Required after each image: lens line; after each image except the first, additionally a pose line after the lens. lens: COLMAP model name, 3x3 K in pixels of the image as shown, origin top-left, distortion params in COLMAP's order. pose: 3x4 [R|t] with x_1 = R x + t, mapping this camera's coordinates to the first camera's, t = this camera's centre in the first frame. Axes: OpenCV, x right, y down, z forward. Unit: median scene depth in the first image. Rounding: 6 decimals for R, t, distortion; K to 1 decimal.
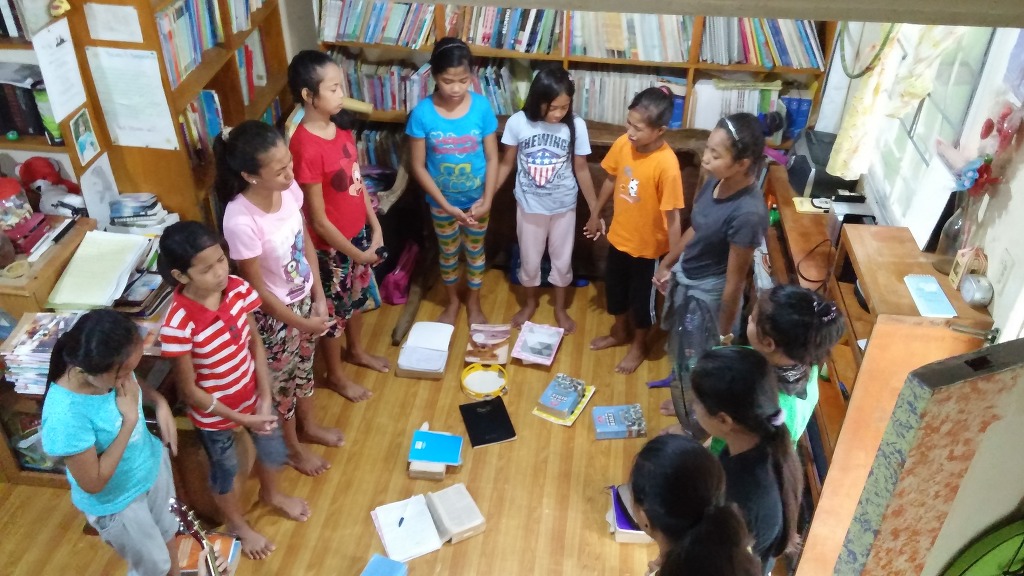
lens RADIAL K [[911.3, 0, 512.0], [0, 911.3, 288.0], [0, 0, 1]] dist [0.020345, 0.002217]
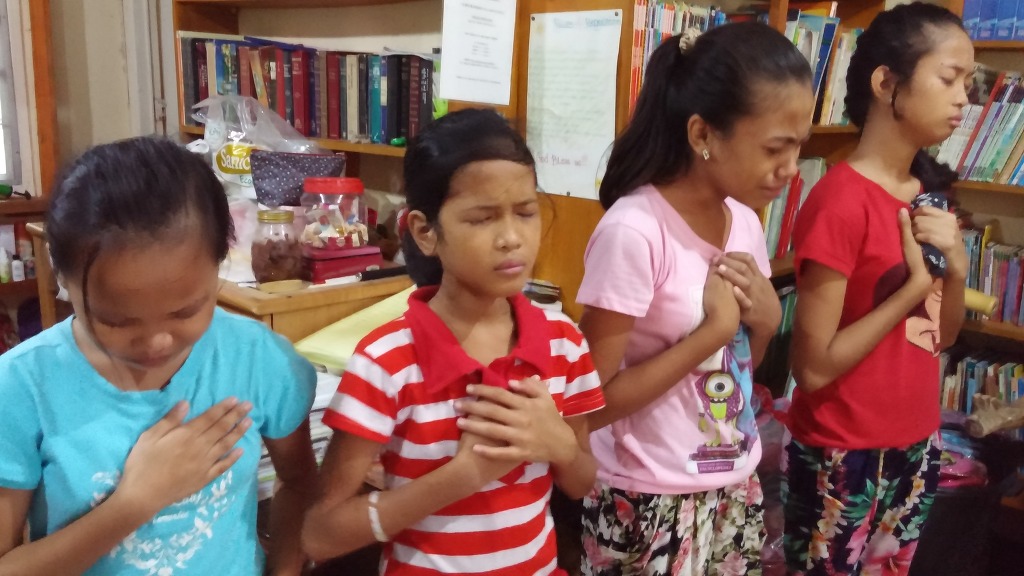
lens RADIAL K [[899.4, 0, 500.0], [0, 899.4, 285.7], [0, 0, 1]] dist [0.032208, -0.000763]
pose [[0.785108, 0.140987, -0.603098, -0.068927], [-0.389041, 0.869935, -0.303085, 0.079329], [0.481926, 0.472584, 0.737843, 0.518722]]
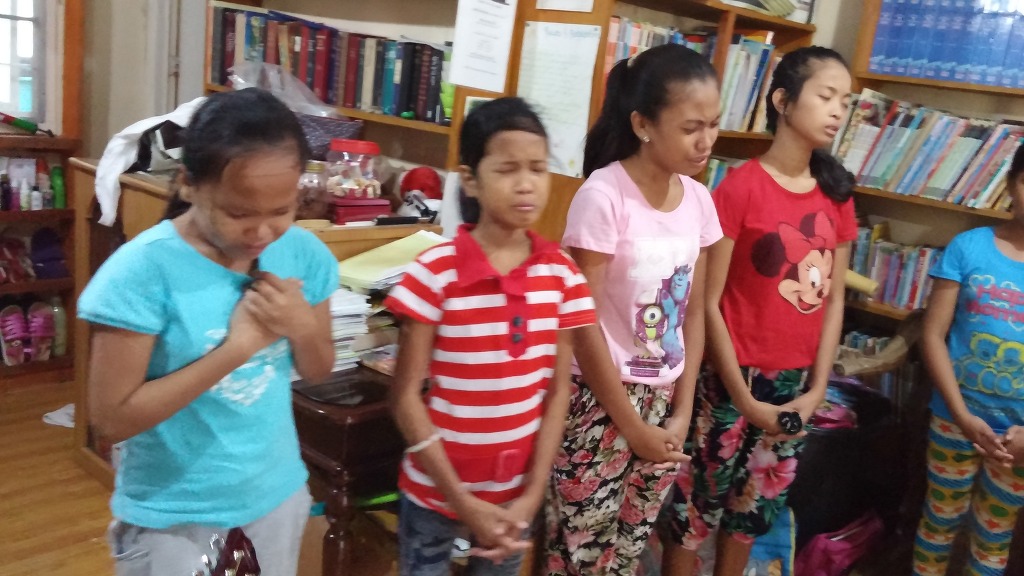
lens RADIAL K [[911.3, 0, 512.0], [0, 911.3, 288.0], [0, 0, 1]] dist [0.020345, 0.002217]
pose [[0.813906, 0.211918, -0.540970, -0.008527], [-0.430004, 0.845870, -0.315596, 0.147558], [0.390710, 0.489484, 0.779584, 0.421053]]
